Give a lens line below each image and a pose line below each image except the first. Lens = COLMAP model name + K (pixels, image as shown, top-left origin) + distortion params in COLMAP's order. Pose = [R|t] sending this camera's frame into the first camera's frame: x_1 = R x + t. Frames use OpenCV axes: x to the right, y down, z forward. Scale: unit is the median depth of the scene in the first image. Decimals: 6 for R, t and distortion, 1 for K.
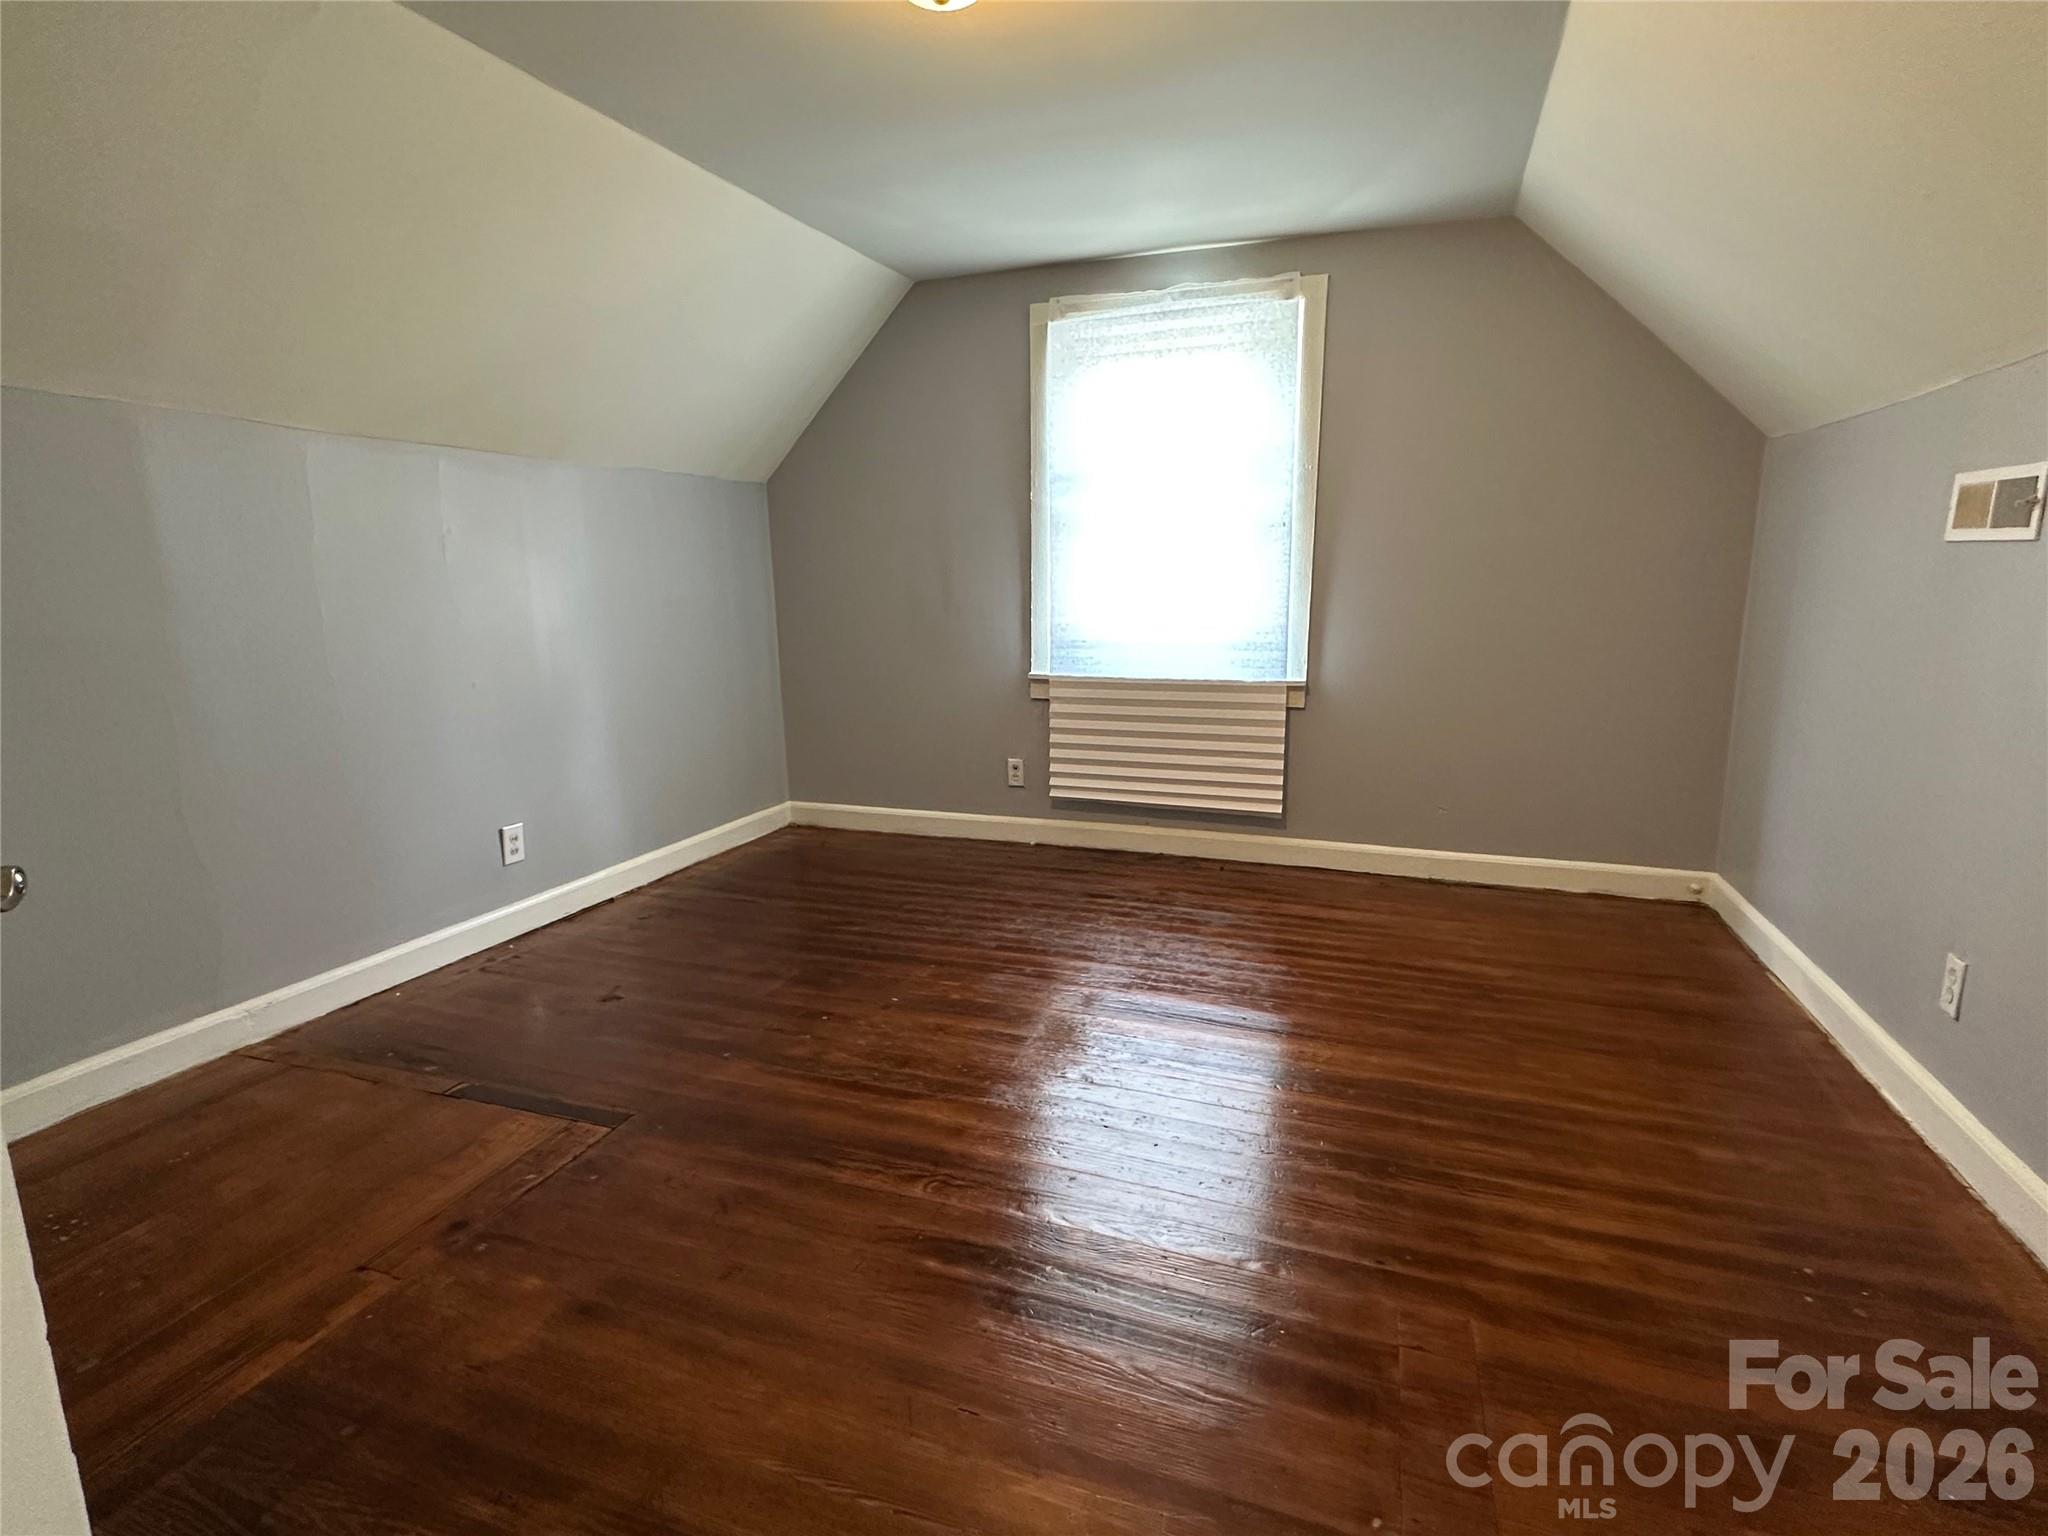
lens RADIAL K [[1004.3, 0, 1028.3], [0, 1004.3, 765.2], [0, 0, 1]] dist [-0.003956, -0.000581]
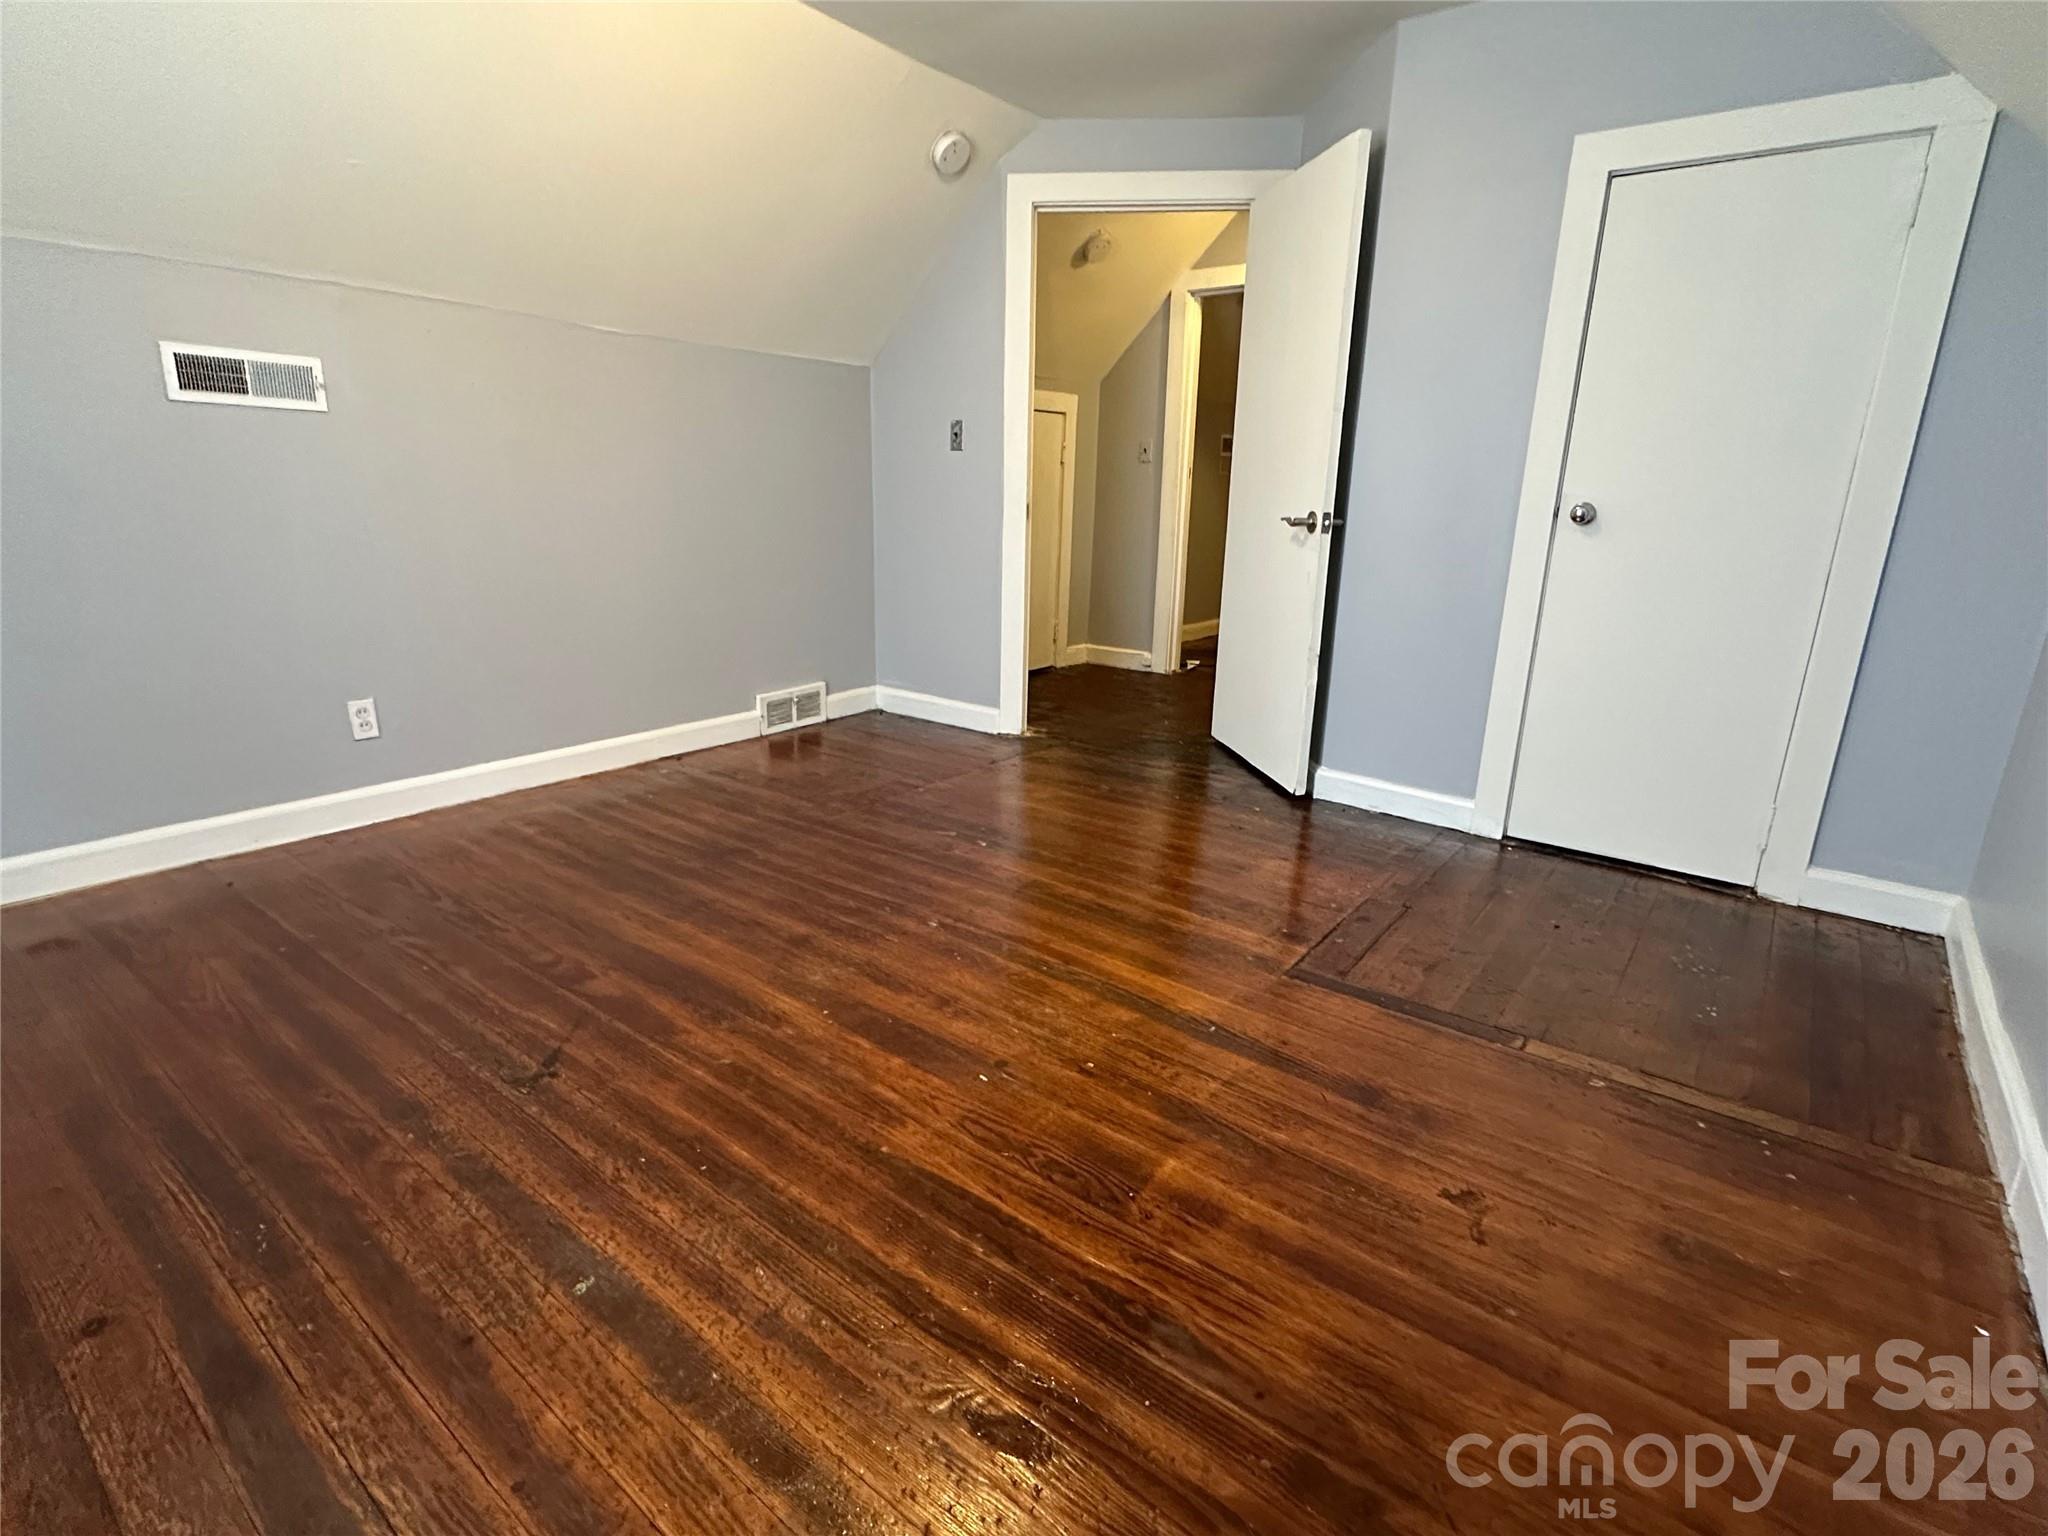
lens RADIAL K [[1004.3, 0, 1015.0], [0, 1004.3, 771.4], [0, 0, 1]] dist [-0.003956, -0.000581]
pose [[-0.951608, -0.091828, 0.293275, -0.370777], [0.049085, 0.896646, 0.440018, -0.265541], [-0.303370, 0.433120, -0.848748, 1.661696]]
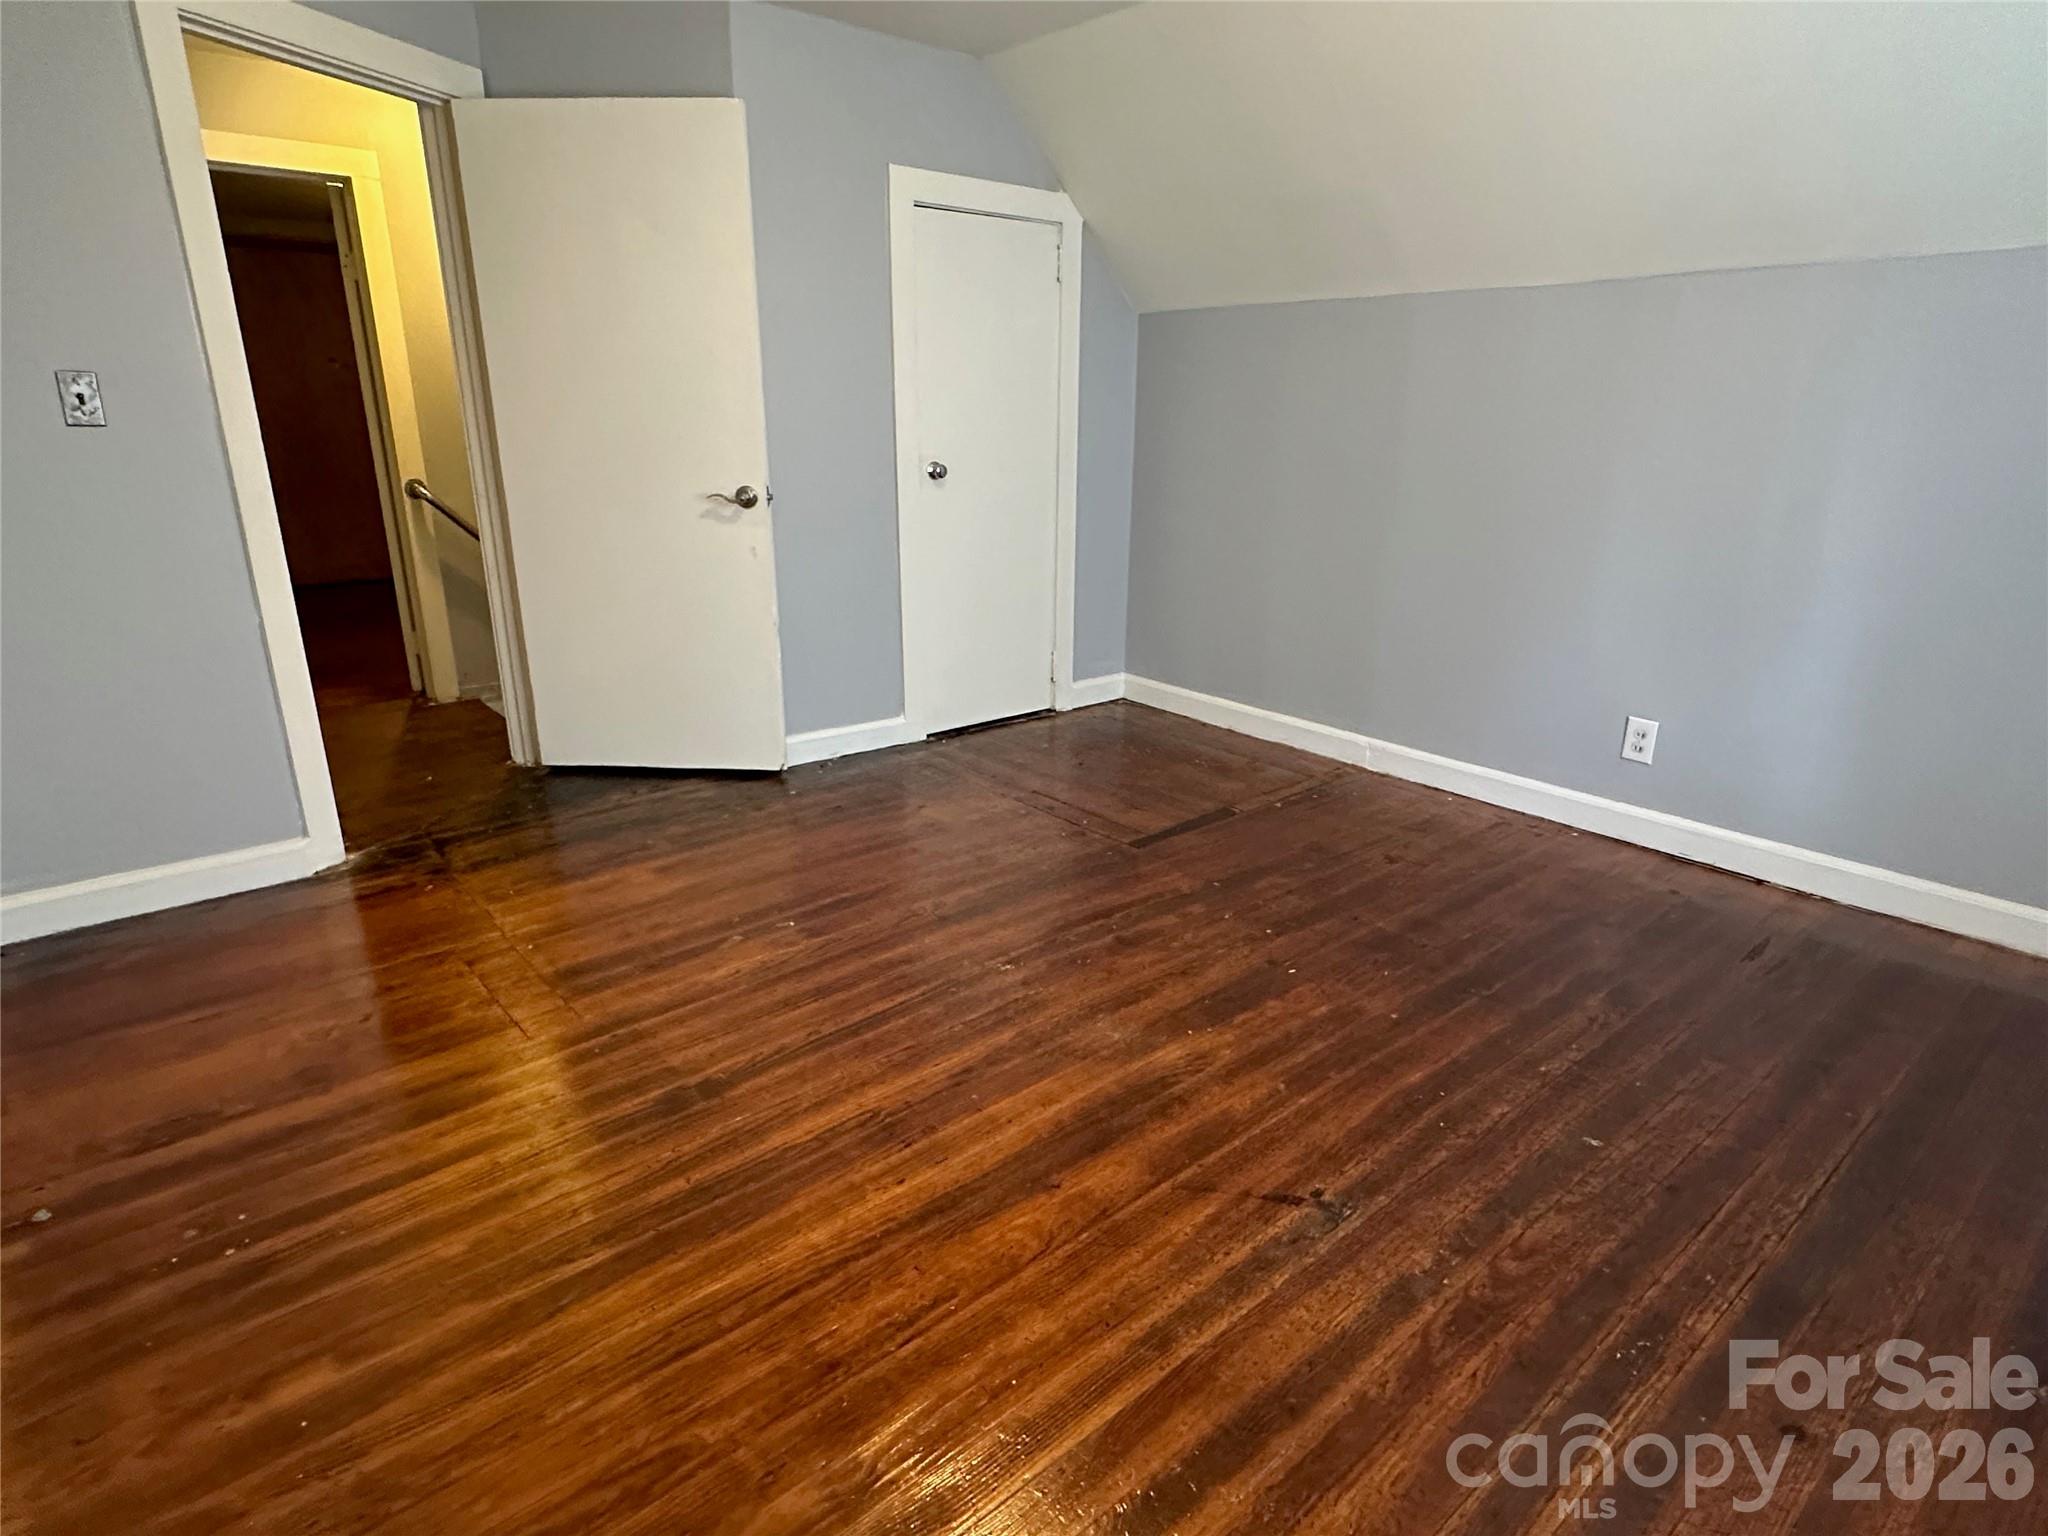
lens RADIAL K [[1120.0, 0, 1019.5], [0, 1120.0, 771.9], [0, 0, 1]] dist [0.000970, -0.000432]
pose [[-0.495557, 0.280771, -0.821943, 0.772305], [-0.160606, 0.900373, 0.404393, -0.278895], [0.853598, 0.332409, -0.401092, 1.274201]]
